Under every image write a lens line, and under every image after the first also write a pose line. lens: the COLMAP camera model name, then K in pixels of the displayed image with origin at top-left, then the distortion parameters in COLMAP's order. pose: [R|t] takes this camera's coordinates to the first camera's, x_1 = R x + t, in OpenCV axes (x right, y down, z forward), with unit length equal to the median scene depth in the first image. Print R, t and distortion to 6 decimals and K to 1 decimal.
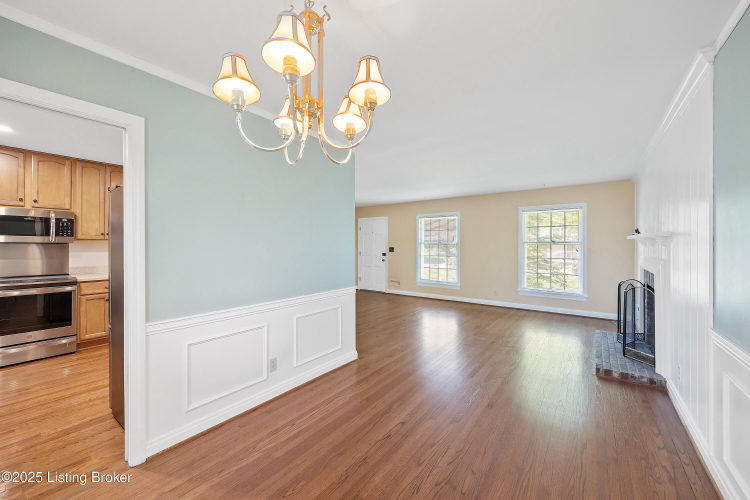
lens RADIAL K [[288.9, 0, 377.4], [0, 288.9, 245.3], [0, 0, 1]] dist [-0.001739, -0.001353]
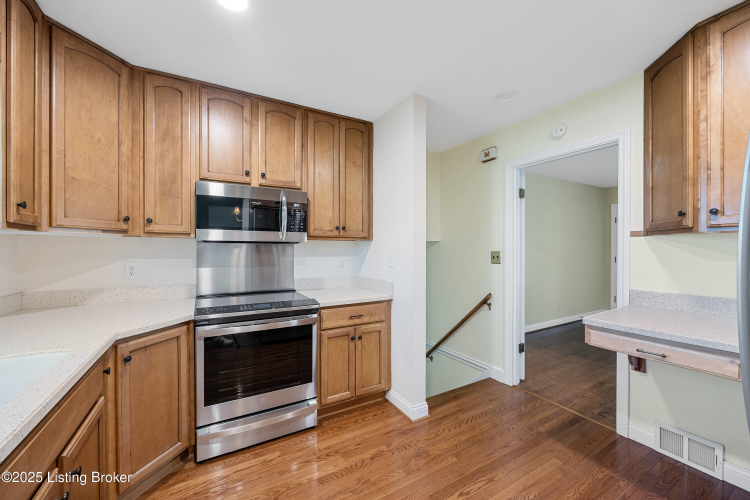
lens RADIAL K [[288.9, 0, 378.5], [0, 288.9, 251.1], [0, 0, 1]] dist [-0.001739, -0.001353]
pose [[0.921836, -0.001490, -0.387578, -0.426148], [0.002674, 0.999993, 0.002516, 0.006317], [0.387571, -0.003356, 0.921834, 0.307686]]
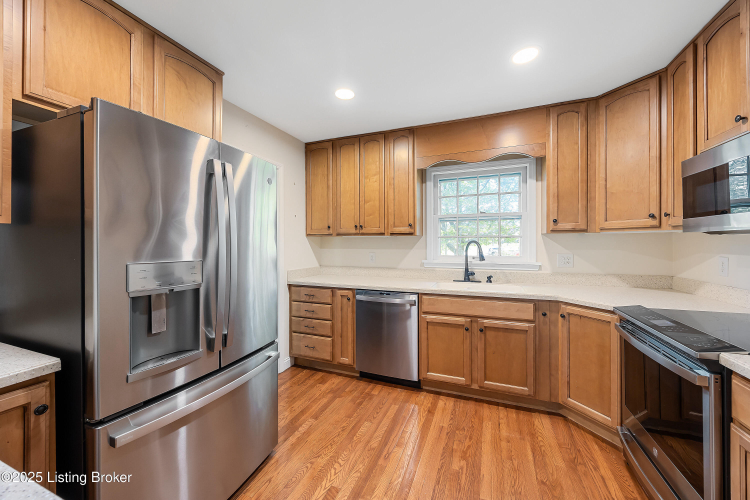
lens RADIAL K [[288.9, 0, 380.3], [0, 288.9, 243.1], [0, 0, 1]] dist [-0.001739, -0.001353]
pose [[-0.958974, 0.000829, -0.283494, -0.389773], [0.000393, 0.999999, 0.001594, 0.003829], [0.283495, 0.001417, -0.958973, 0.712618]]
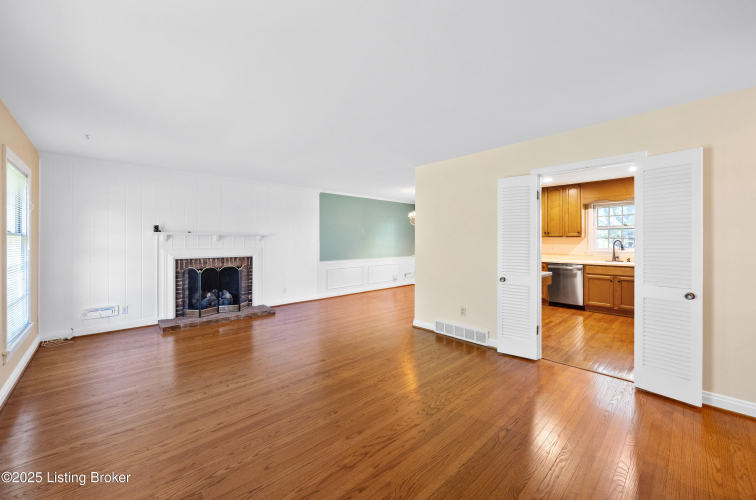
lens RADIAL K [[291.2, 0, 377.2], [0, 291.2, 243.2], [0, 0, 1]] dist [-0.001739, -0.001353]
pose [[-0.985344, -0.000351, 0.170578, -0.085855], [0.001365, 0.999950, 0.009938, 0.001413], [-0.170572, 0.010025, -0.985294, 1.321019]]
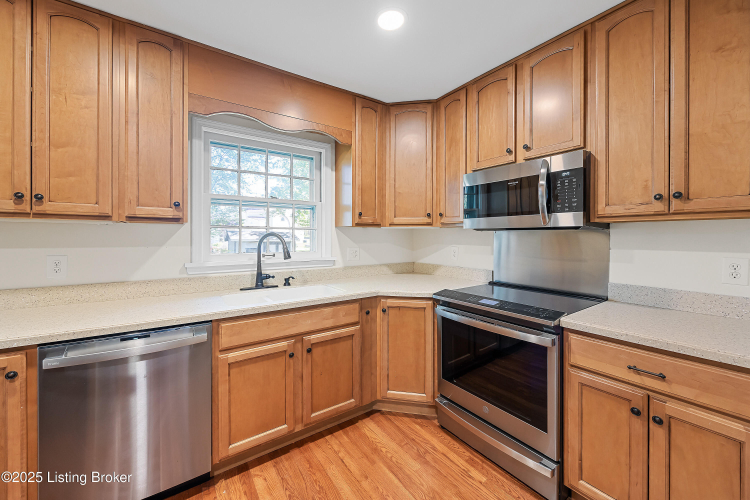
lens RADIAL K [[288.9, 0, 376.4], [0, 288.9, 237.4], [0, 0, 1]] dist [-0.001739, -0.001353]
pose [[-0.299107, -0.001237, -0.954219, -0.368067], [-0.003473, 0.999994, -0.000208, 0.005573], [0.954213, 0.003252, -0.299109, 0.535418]]
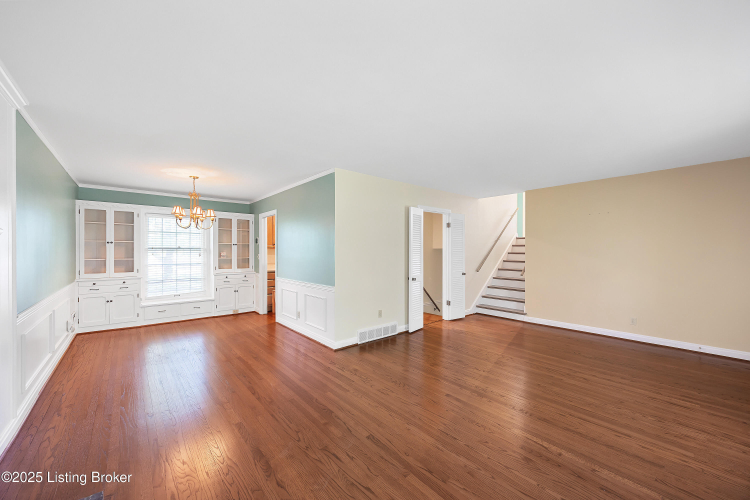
lens RADIAL K [[288.9, 0, 373.8], [0, 288.9, 251.8], [0, 0, 1]] dist [-0.001739, -0.001353]
pose [[-0.217876, 0.001020, -0.975976, 0.575408], [-0.002533, 0.999995, 0.001611, -0.000968], [0.975973, 0.002823, -0.217872, 0.788744]]
